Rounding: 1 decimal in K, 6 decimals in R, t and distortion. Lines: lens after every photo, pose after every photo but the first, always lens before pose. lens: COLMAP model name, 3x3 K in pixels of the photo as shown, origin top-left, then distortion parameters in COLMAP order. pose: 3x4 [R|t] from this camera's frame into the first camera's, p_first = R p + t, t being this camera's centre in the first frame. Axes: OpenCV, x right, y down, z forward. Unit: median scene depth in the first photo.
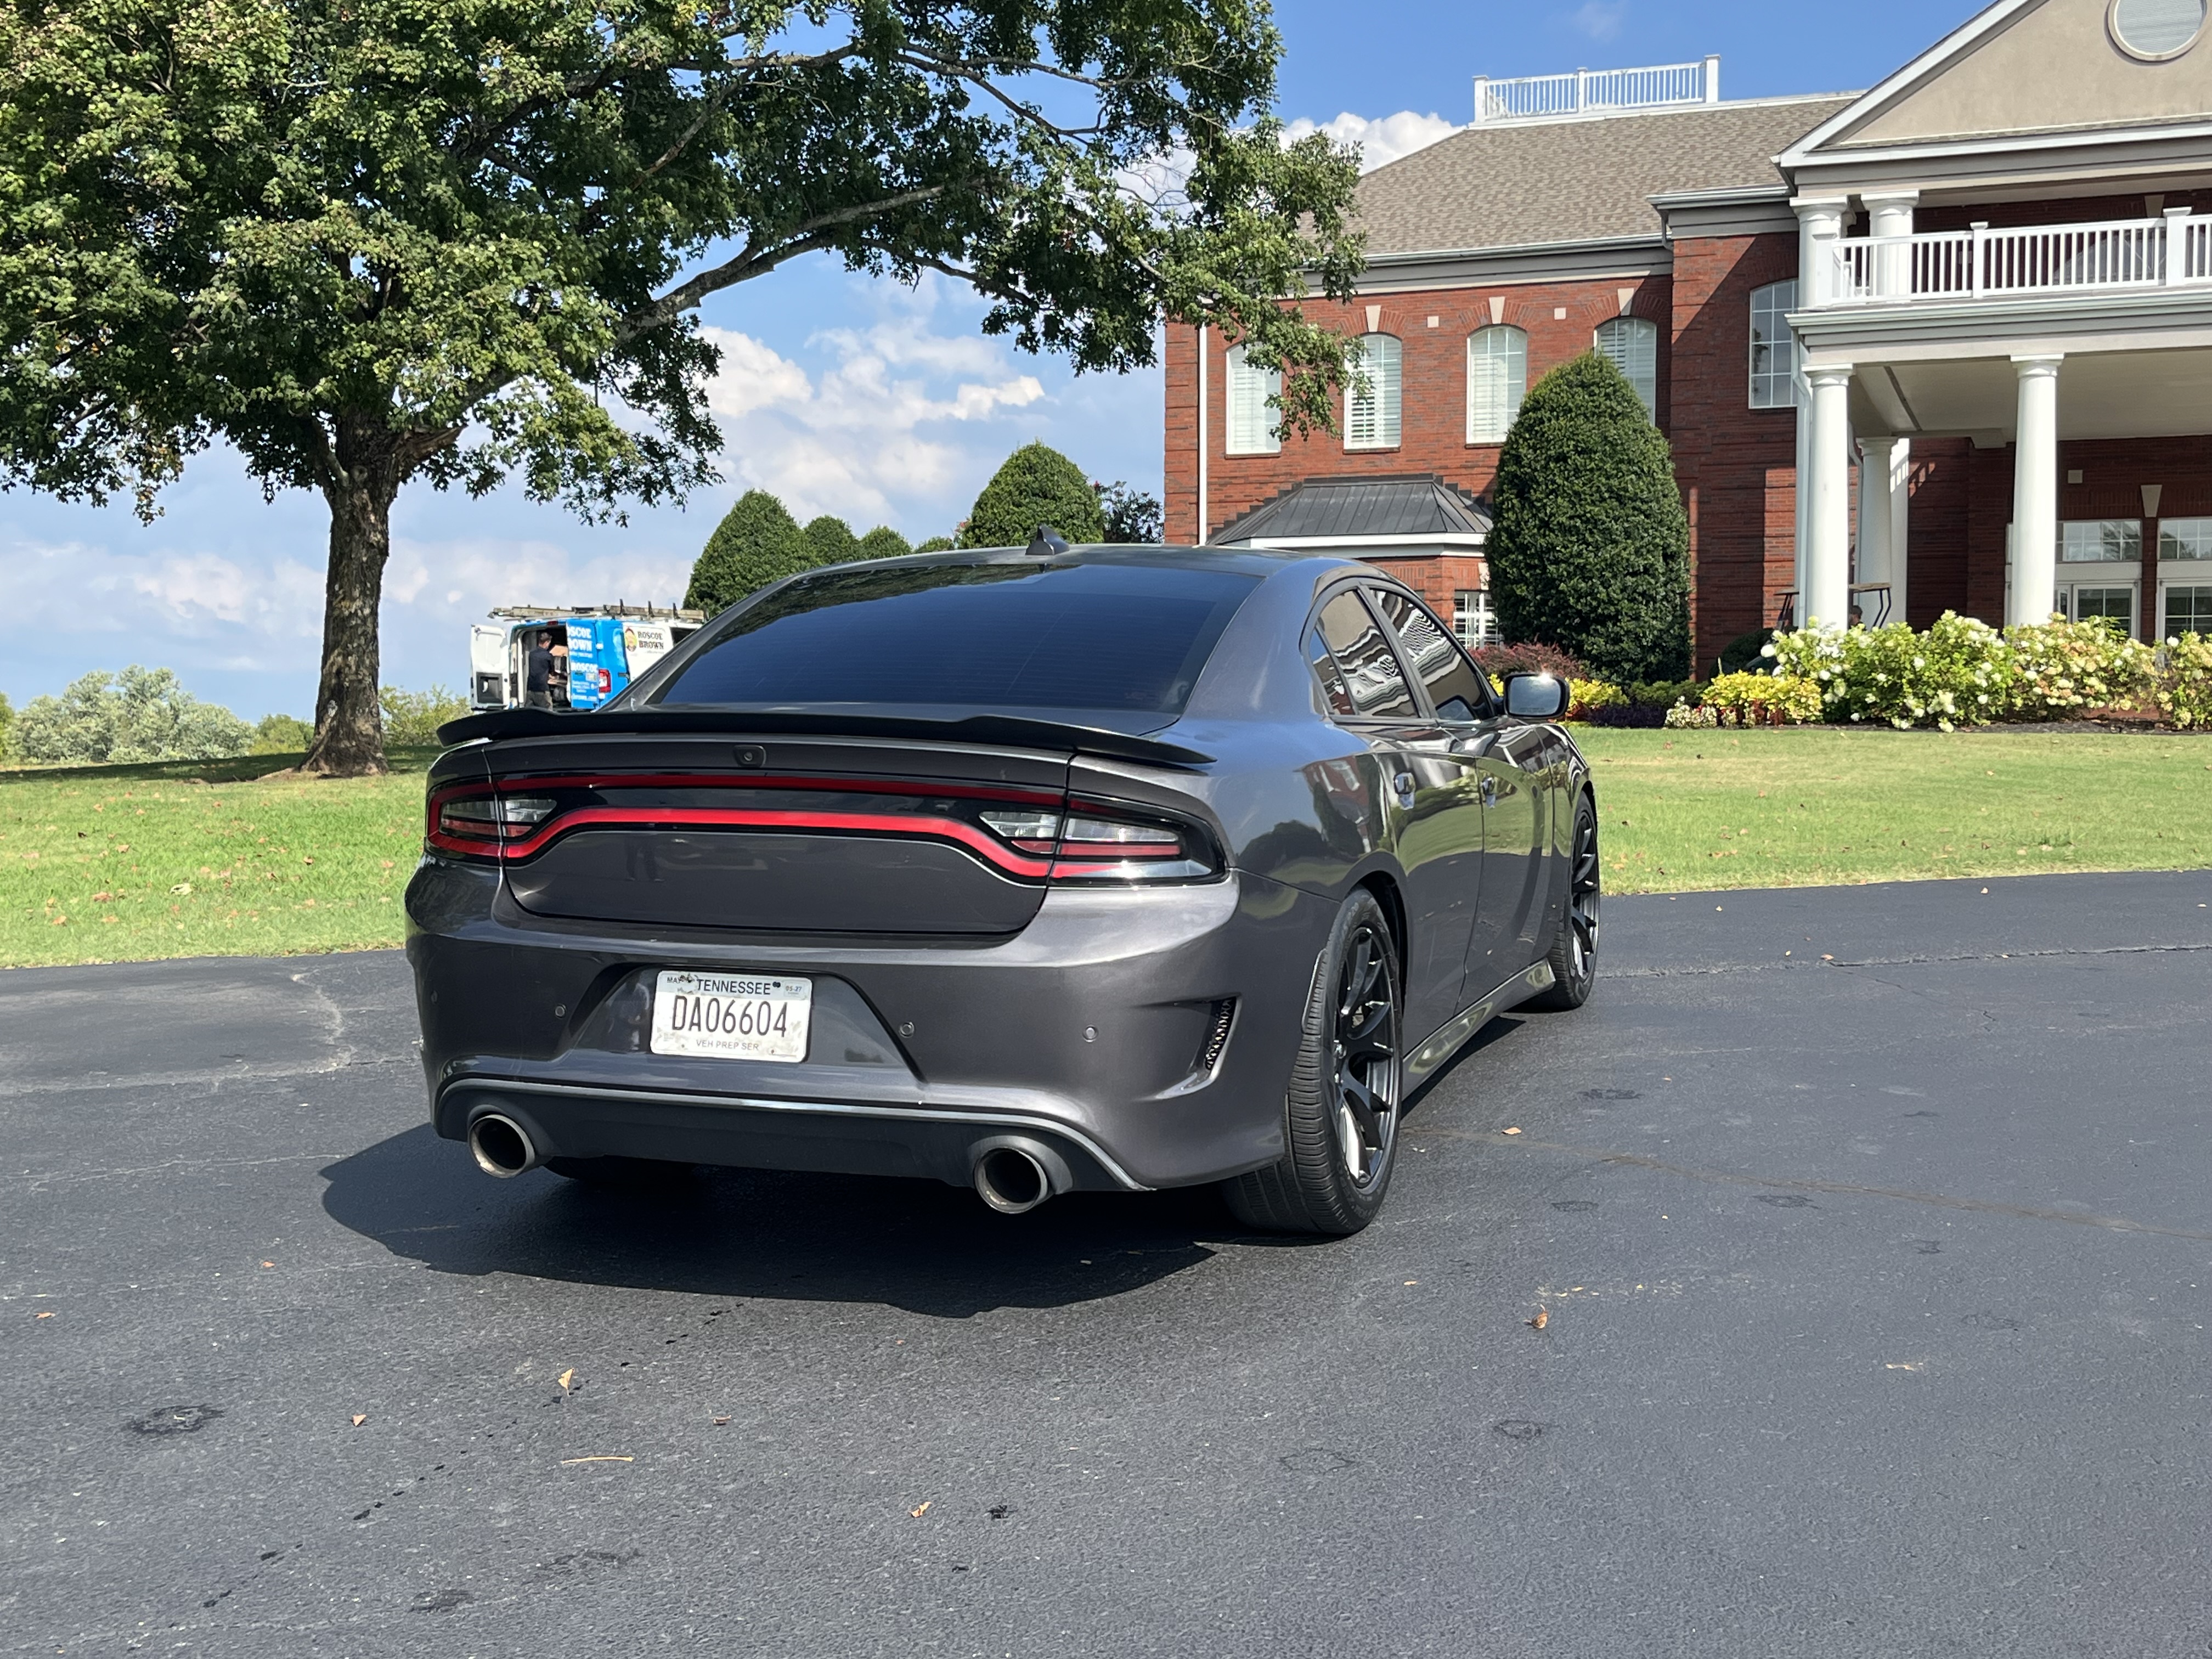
lens RADIAL K [[2564.2, 0, 1116.7], [0, 2564.2, 877.3], [0, 0, 1]] dist [0.036933, 0.000000]
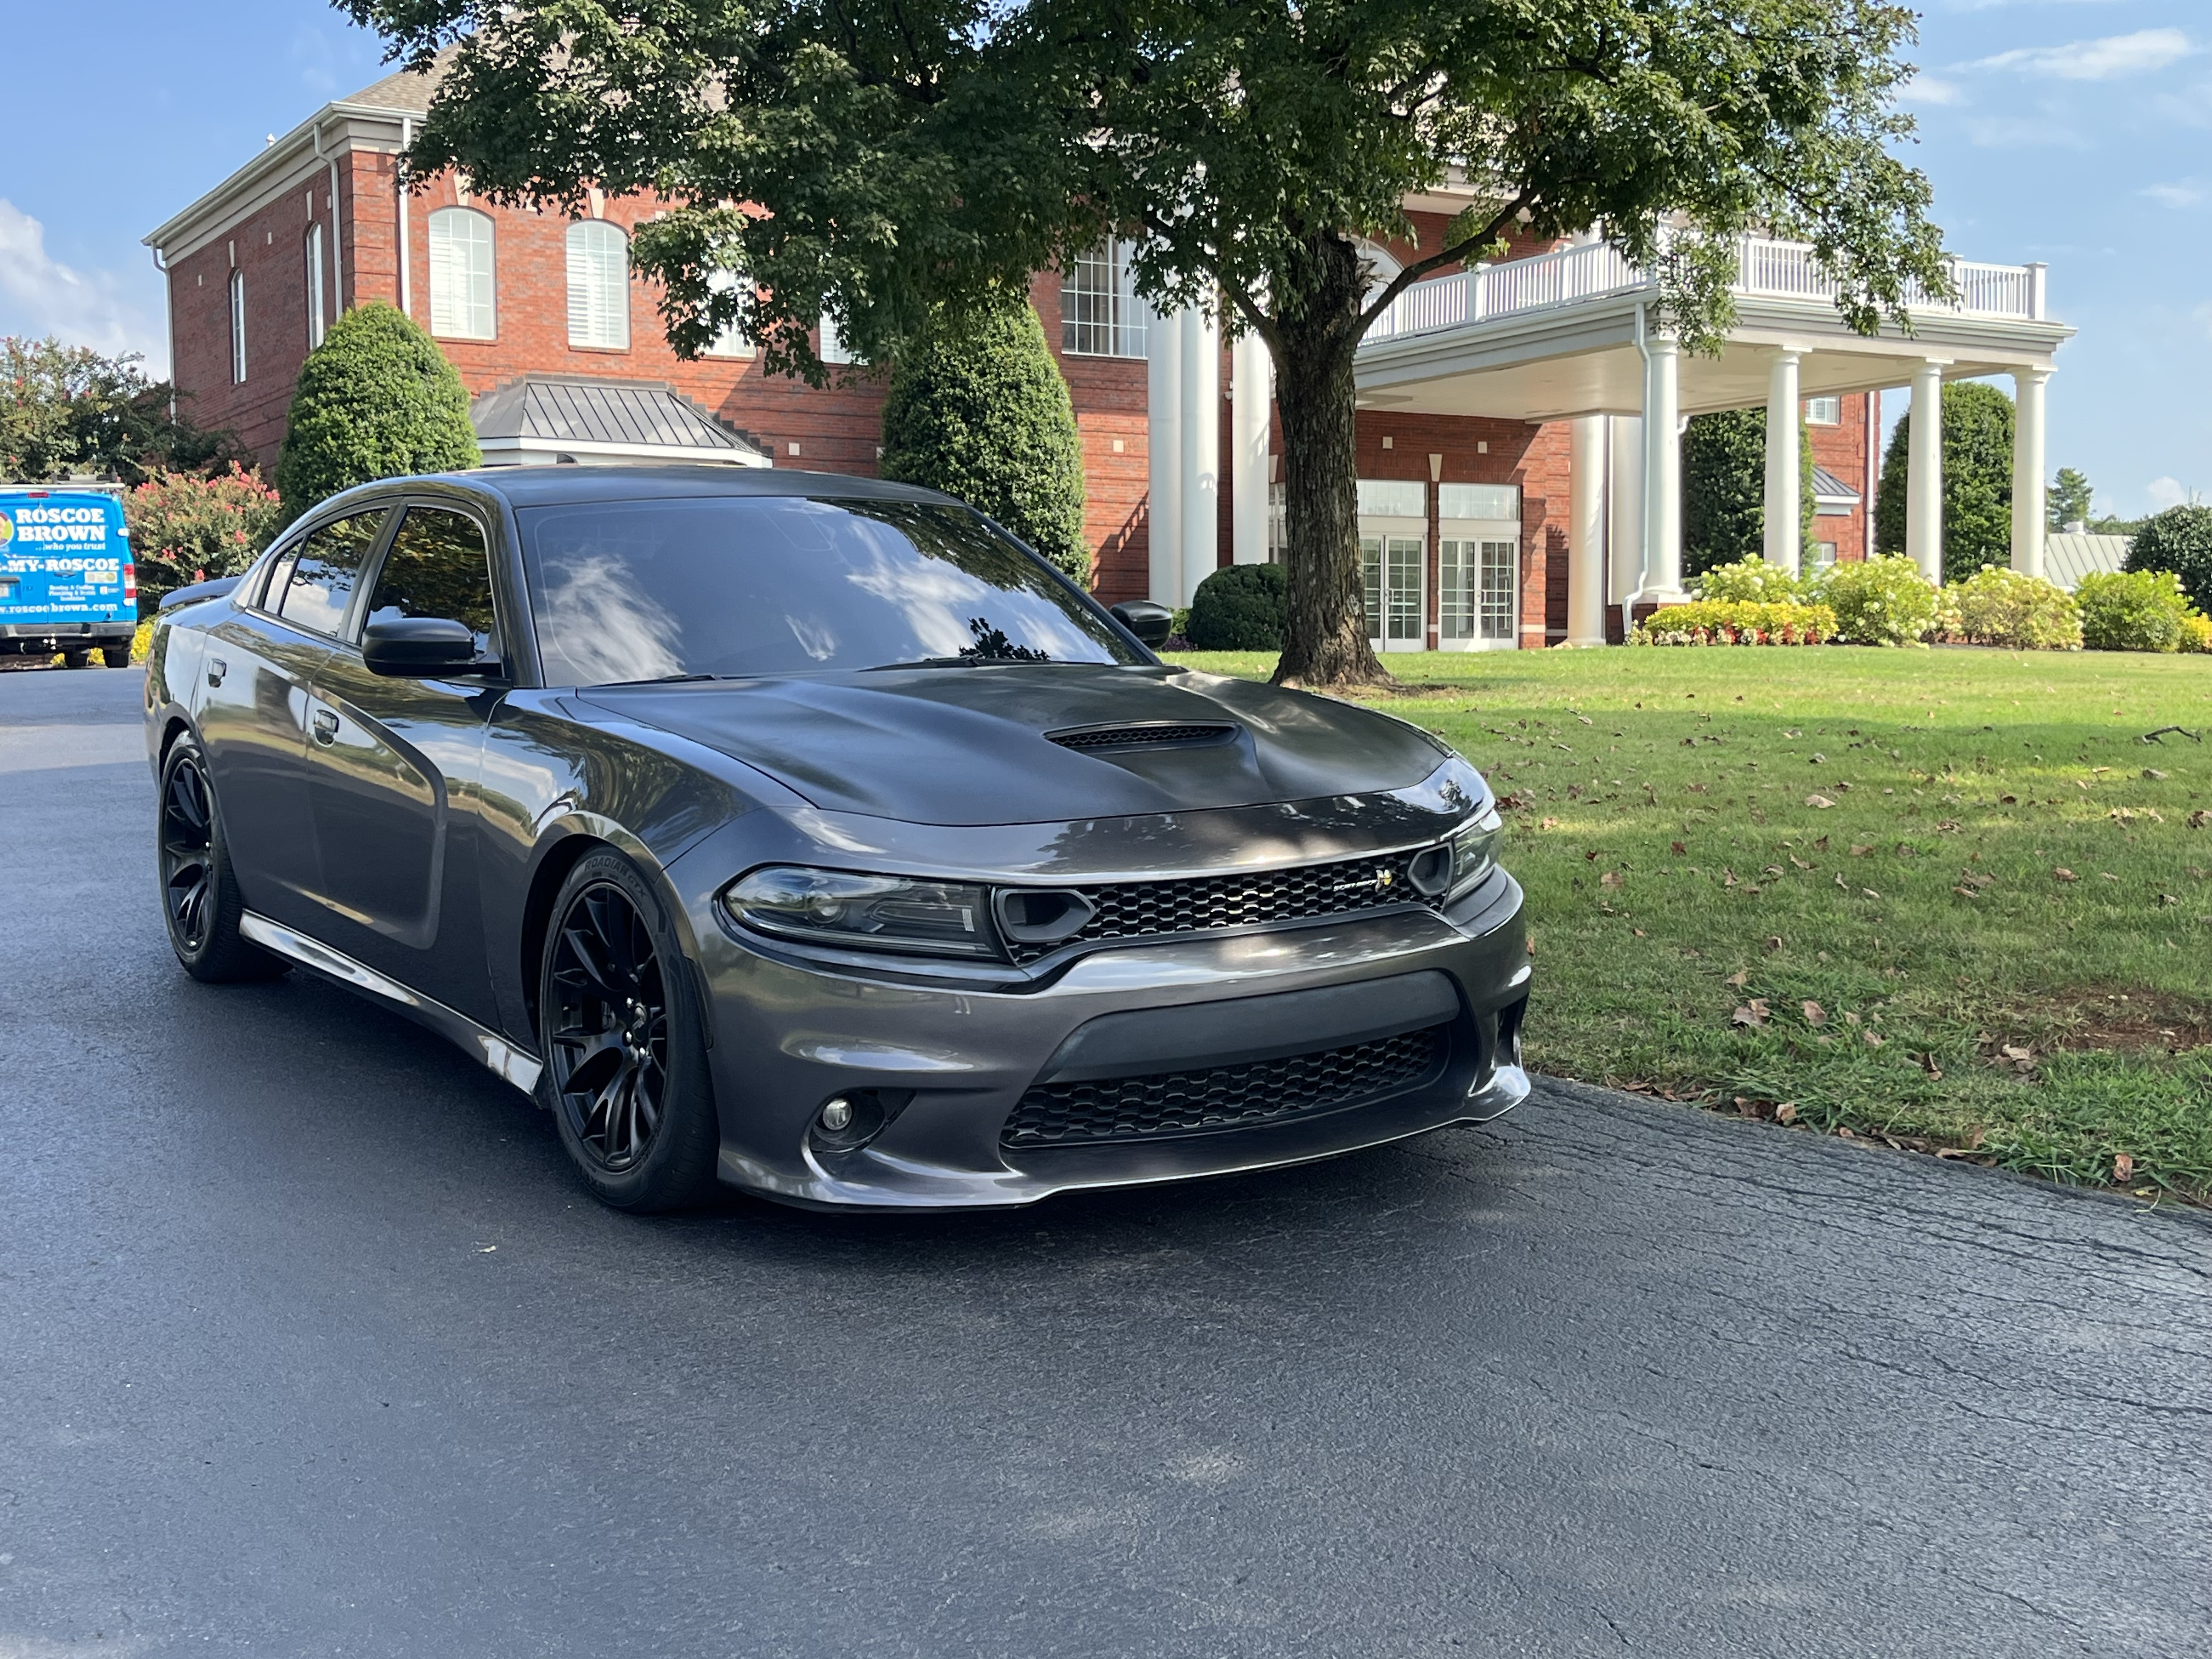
lens RADIAL K [[2564.2, 0, 1110.5], [0, 2564.2, 850.2], [0, 0, 1]] dist [0.036933, 0.000000]
pose [[0.616696, -0.054862, 0.785287, -0.648777], [0.050630, 0.998267, 0.029980, -0.013040], [-0.785571, 0.021270, 0.618406, 0.396768]]
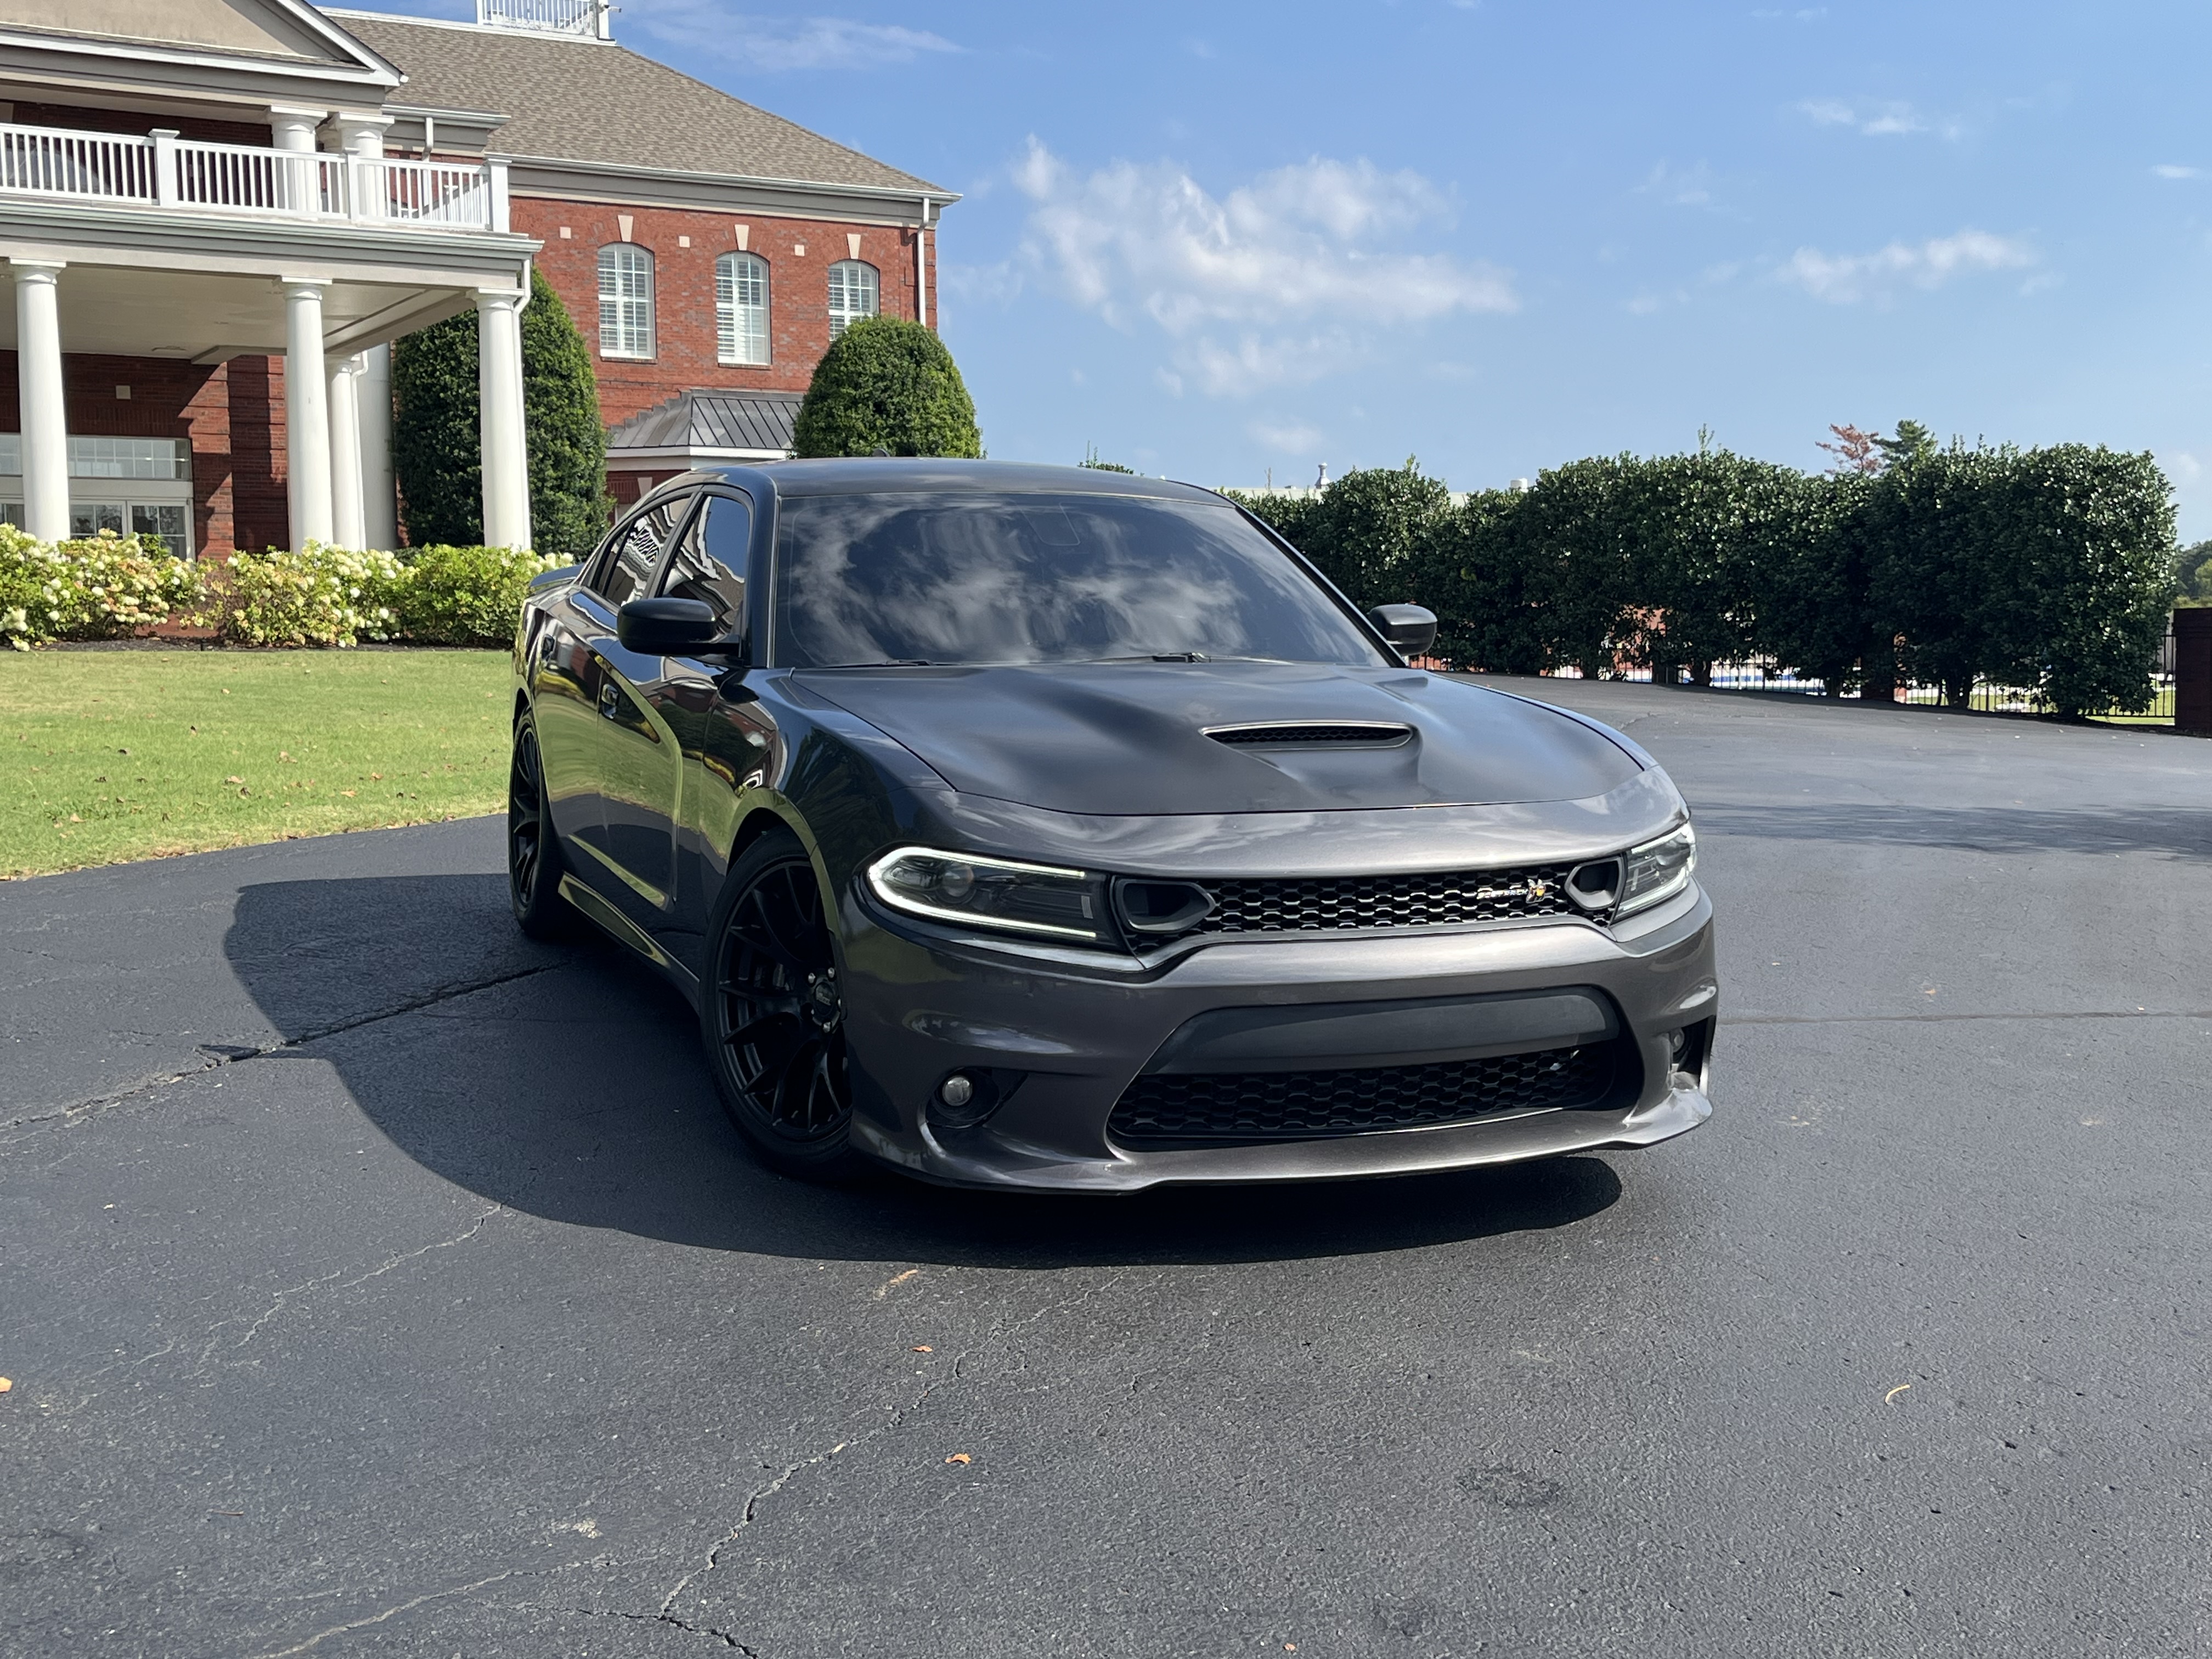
lens RADIAL K [[2530.5, 0, 1107.5], [0, 2530.5, 889.3], [0, 0, 1]] dist [0.037731, 0.000000]
pose [[0.634444, -0.081078, 0.768705, -0.112391], [0.051921, 0.996708, 0.062273, -0.004317], [-0.771223, 0.000403, 0.636565, 0.061020]]
